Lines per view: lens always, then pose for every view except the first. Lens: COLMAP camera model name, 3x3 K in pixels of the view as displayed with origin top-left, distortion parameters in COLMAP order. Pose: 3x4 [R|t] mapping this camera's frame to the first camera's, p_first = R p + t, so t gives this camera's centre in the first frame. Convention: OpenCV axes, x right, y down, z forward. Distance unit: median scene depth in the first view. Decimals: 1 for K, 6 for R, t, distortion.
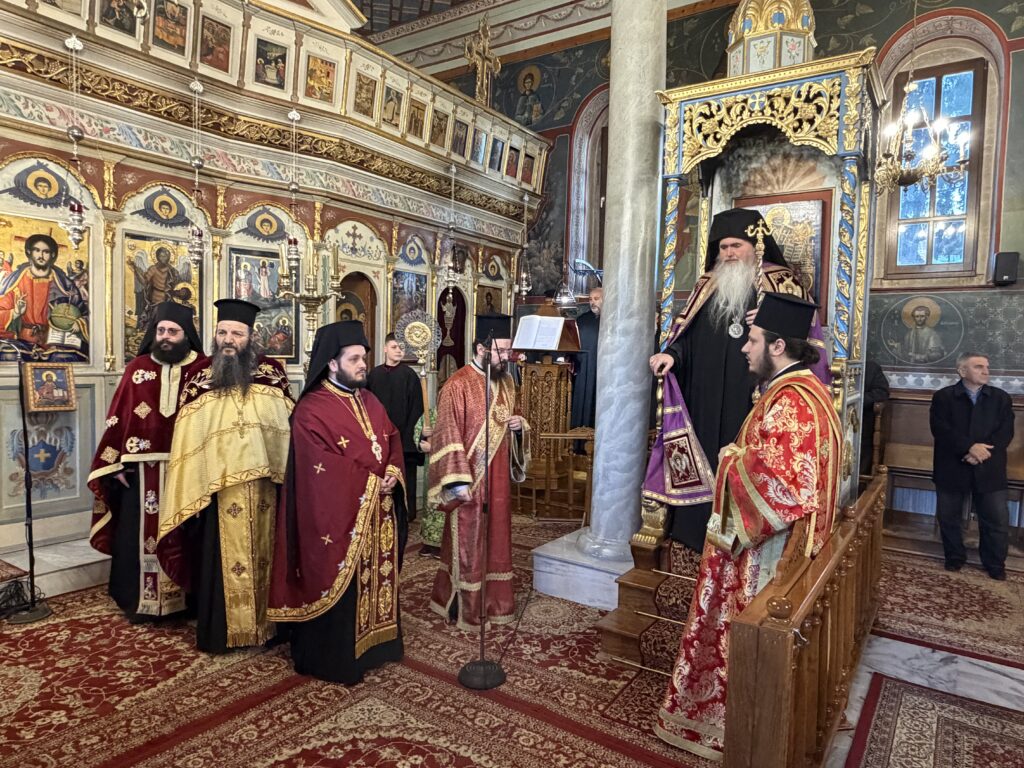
lens RADIAL K [[657.7, 0, 512.0], [0, 657.7, 384.0], [0, 0, 1]] dist [-0.004178, -0.002380]
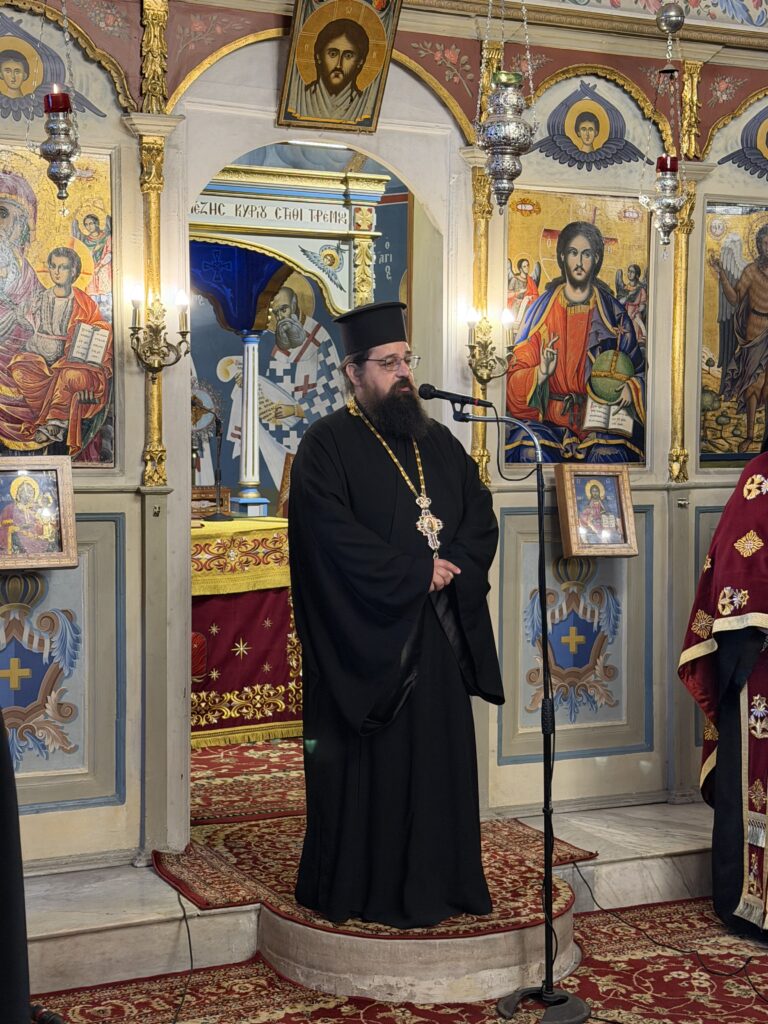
lens RADIAL K [[1636.7, 0, 384.0], [0, 1636.7, 512.0], [0, 0, 1]] dist [0.156946, -0.078893]
pose [[0.865242, 0.007490, -0.501299, -0.183494], [-0.007442, 0.999970, 0.002094, 0.004325], [0.501300, 0.001919, 0.865271, -0.225173]]
